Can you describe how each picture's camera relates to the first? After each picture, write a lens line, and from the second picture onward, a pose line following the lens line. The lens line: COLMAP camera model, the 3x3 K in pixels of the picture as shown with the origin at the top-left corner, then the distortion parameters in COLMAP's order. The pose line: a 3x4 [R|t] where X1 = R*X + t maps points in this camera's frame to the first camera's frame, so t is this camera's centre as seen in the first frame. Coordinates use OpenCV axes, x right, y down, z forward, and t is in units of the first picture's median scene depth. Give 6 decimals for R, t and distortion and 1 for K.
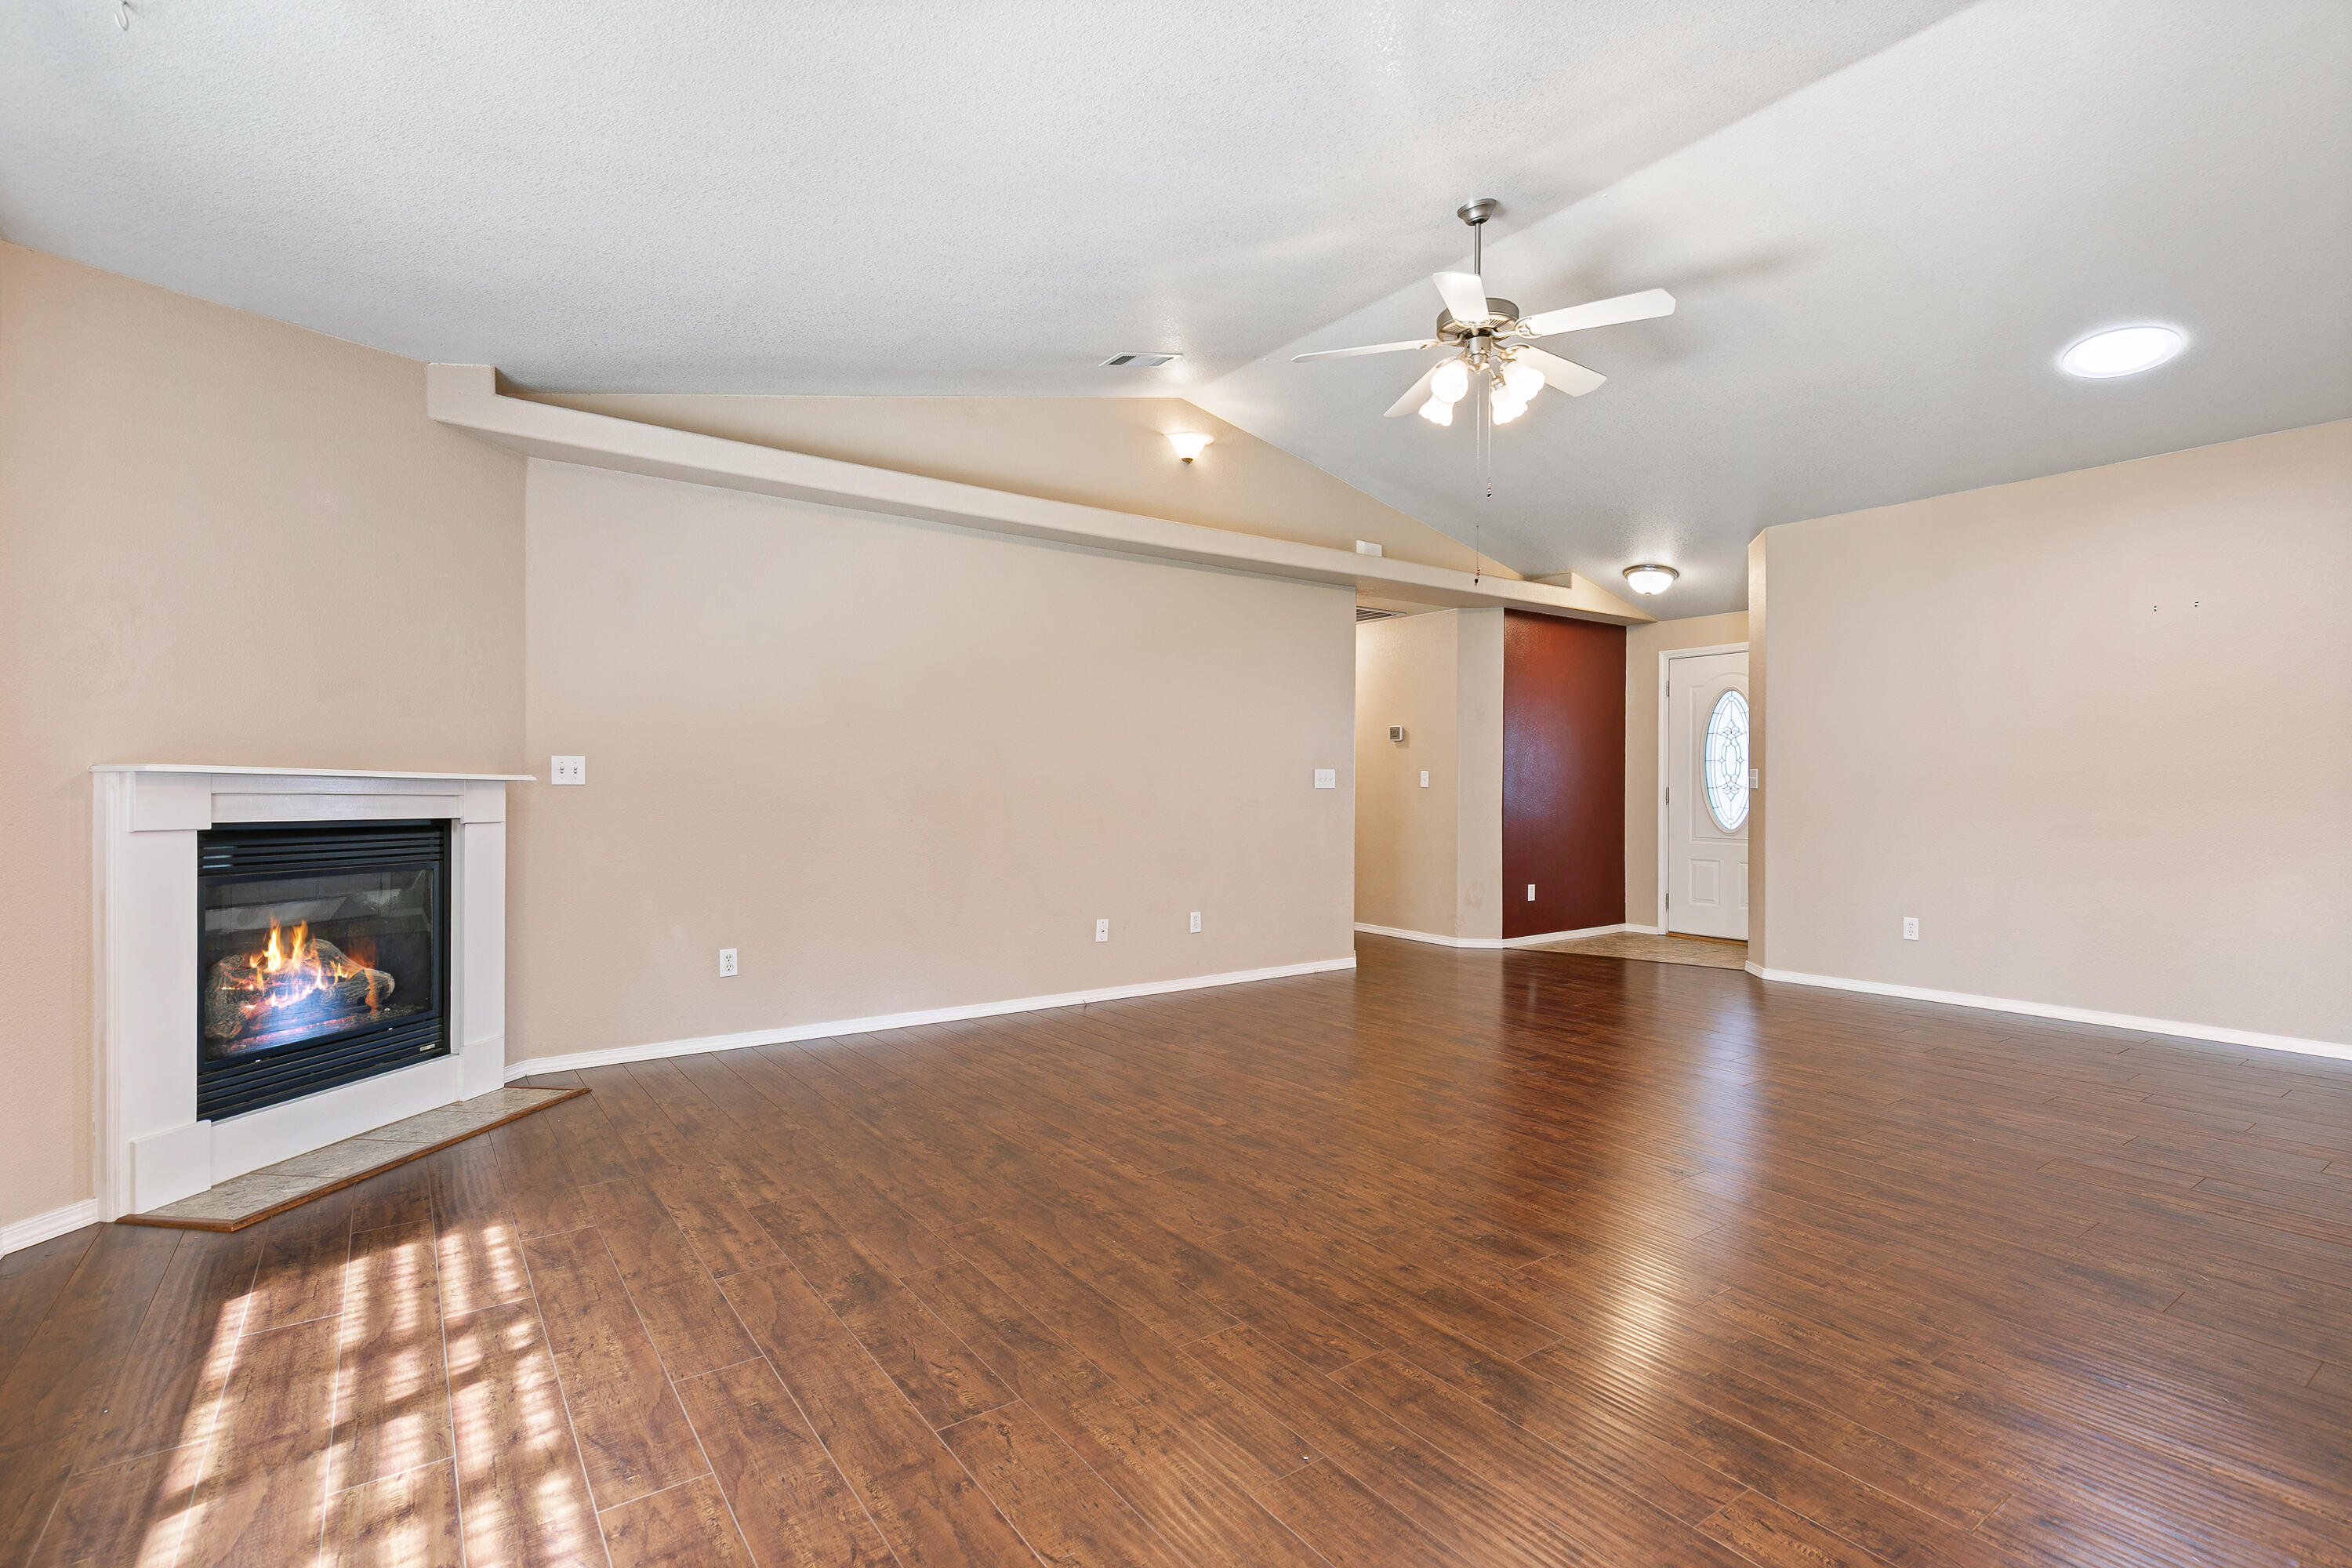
lens RADIAL K [[1082.2, 0, 1190.6], [0, 1082.2, 775.7], [0, 0, 1]] dist [0.012749, -0.003035]
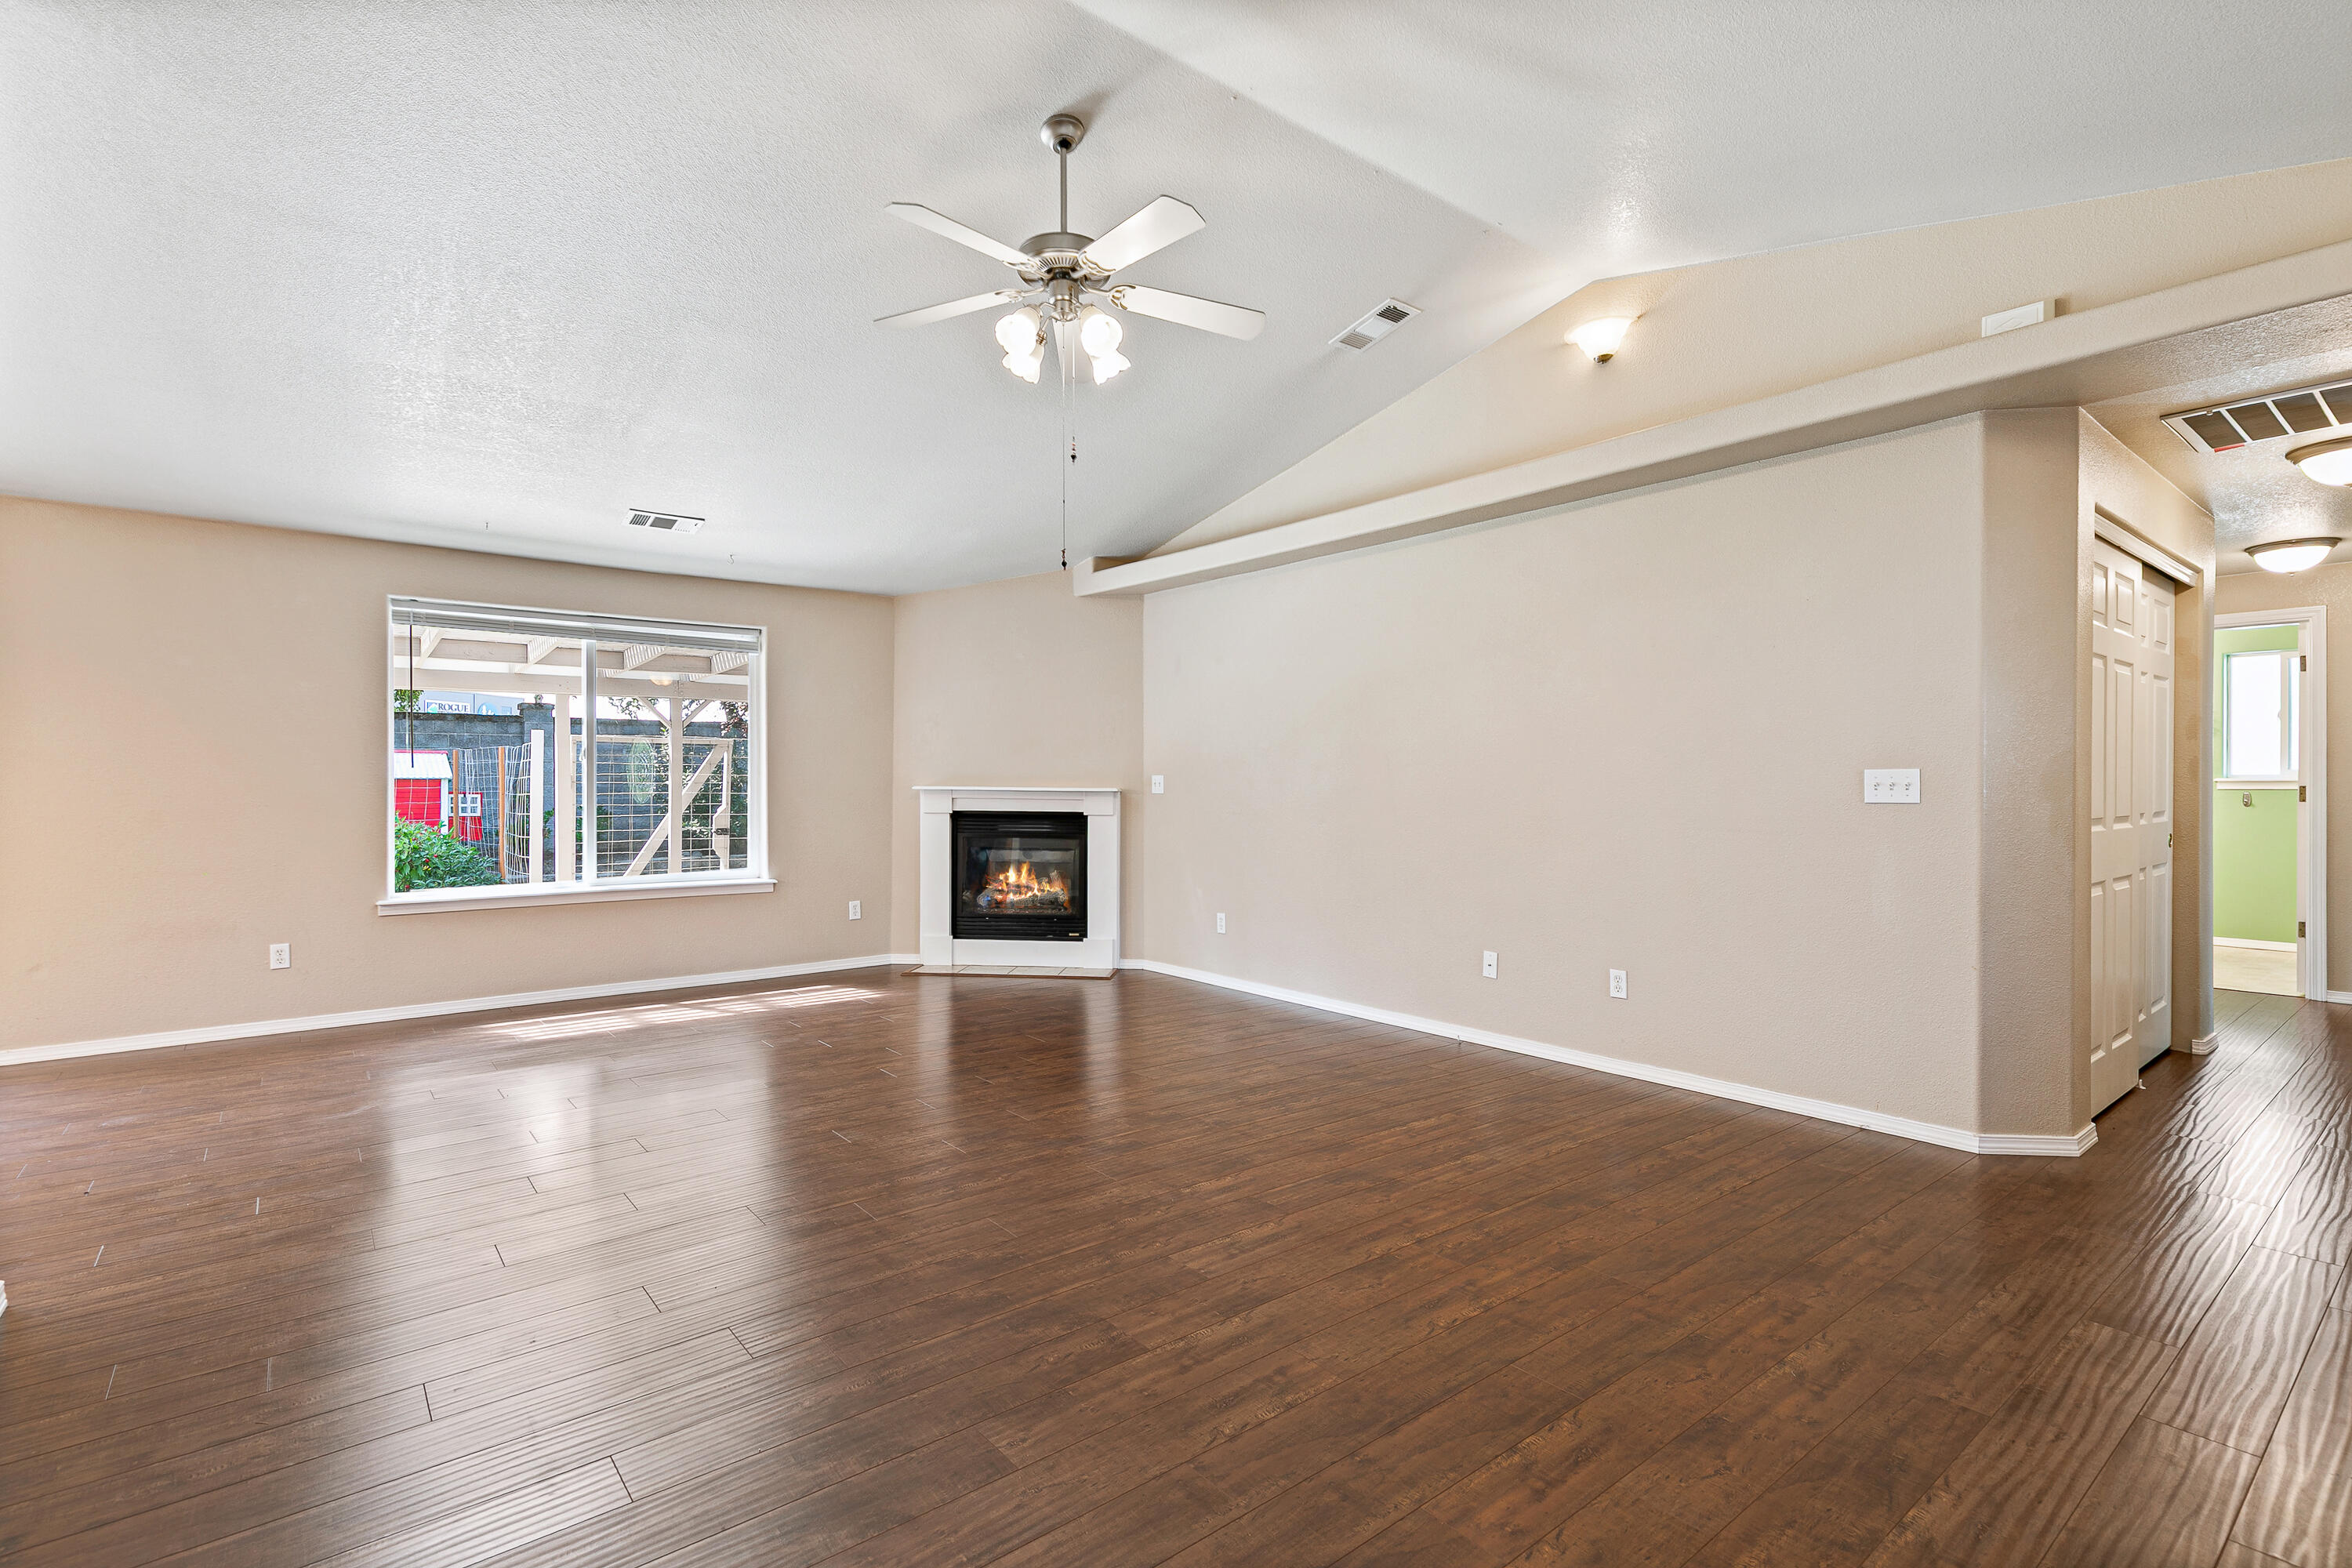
lens RADIAL K [[1082.2, 0, 1173.2], [0, 1082.2, 785.6], [0, 0, 1]] dist [0.012749, -0.003035]
pose [[0.063652, -0.002239, -0.997970, 1.066379], [0.012123, 0.999925, -0.001470, -0.001487], [0.997899, -0.012005, 0.063674, 0.975074]]
